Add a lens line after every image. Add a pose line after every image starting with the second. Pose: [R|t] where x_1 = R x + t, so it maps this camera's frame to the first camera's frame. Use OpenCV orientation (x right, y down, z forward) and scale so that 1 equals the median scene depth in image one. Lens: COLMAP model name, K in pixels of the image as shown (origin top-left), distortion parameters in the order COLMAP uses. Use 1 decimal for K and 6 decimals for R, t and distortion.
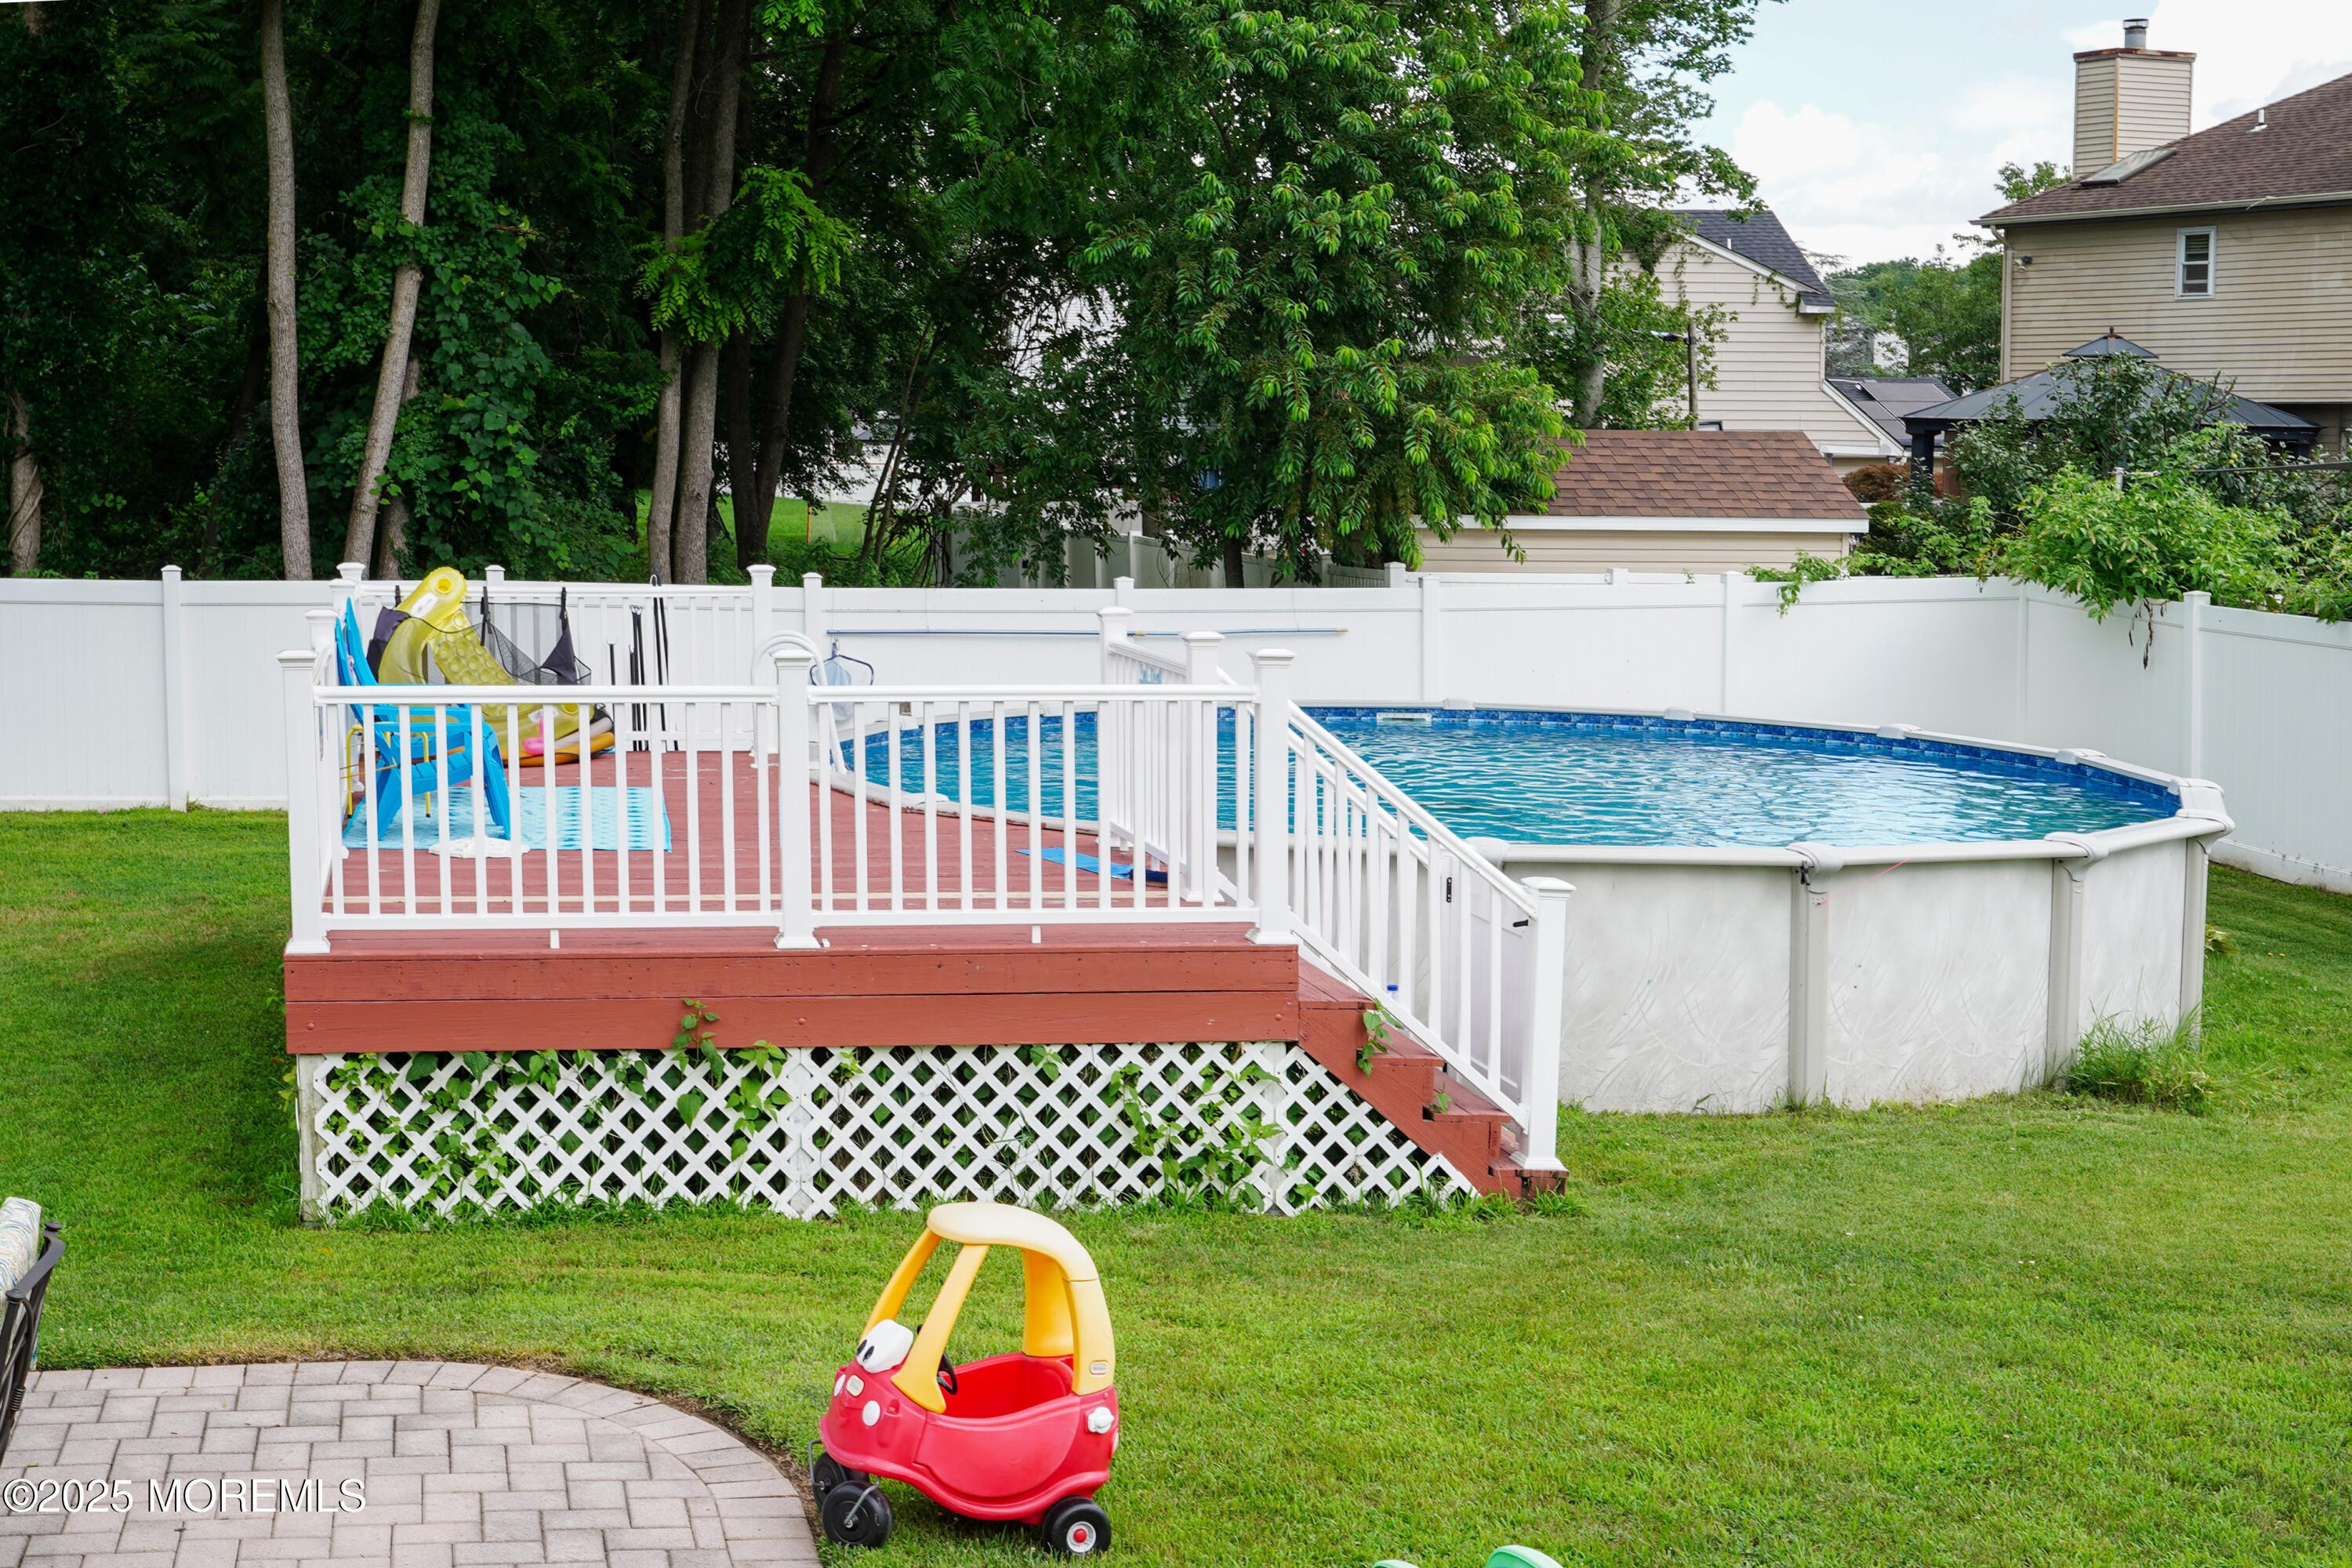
lens RADIAL K [[2917.9, 0, 1176.0], [0, 2917.9, 784.0], [0, 0, 1]] dist [0.028427, 0.019441]
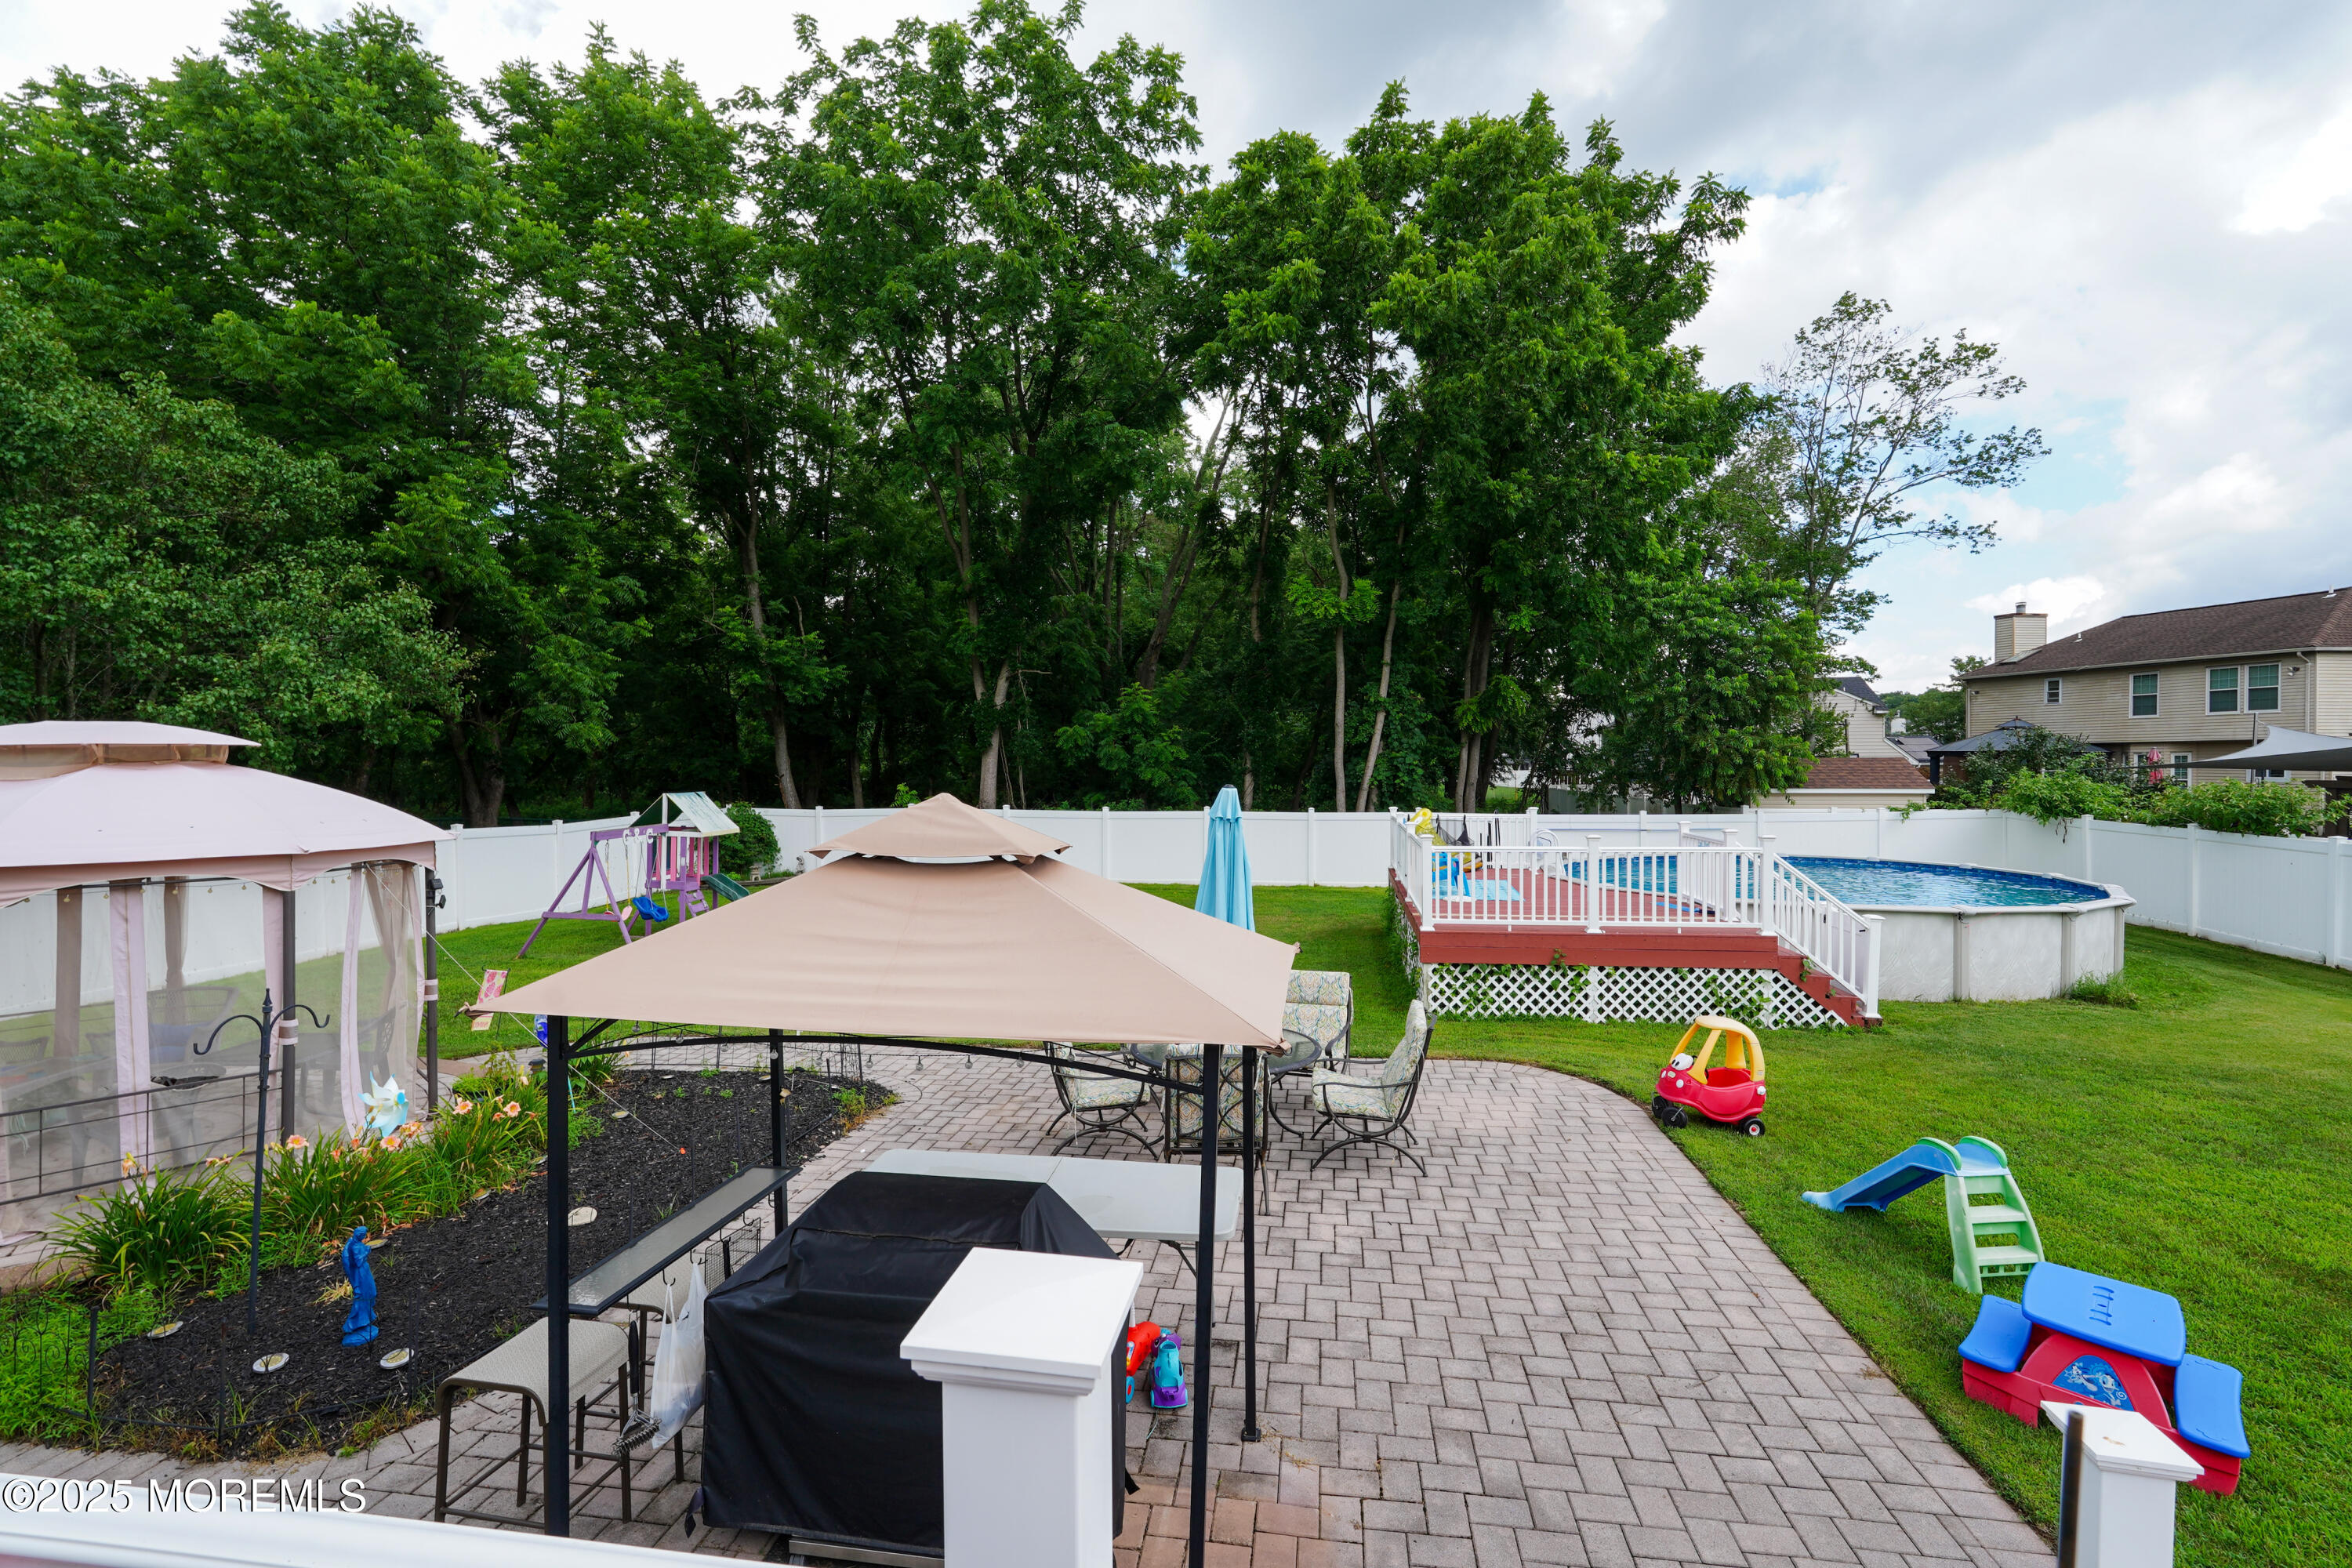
lens RADIAL K [[1071.4, 0, 1170.7], [0, 1071.4, 811.9], [0, 0, 1]] dist [-0.000457, 0.011682]
pose [[0.970794, -0.002890, -0.239897, -0.286597], [-0.013474, 0.997692, -0.066544, 0.010605], [0.239536, 0.067833, 0.968515, -0.192809]]
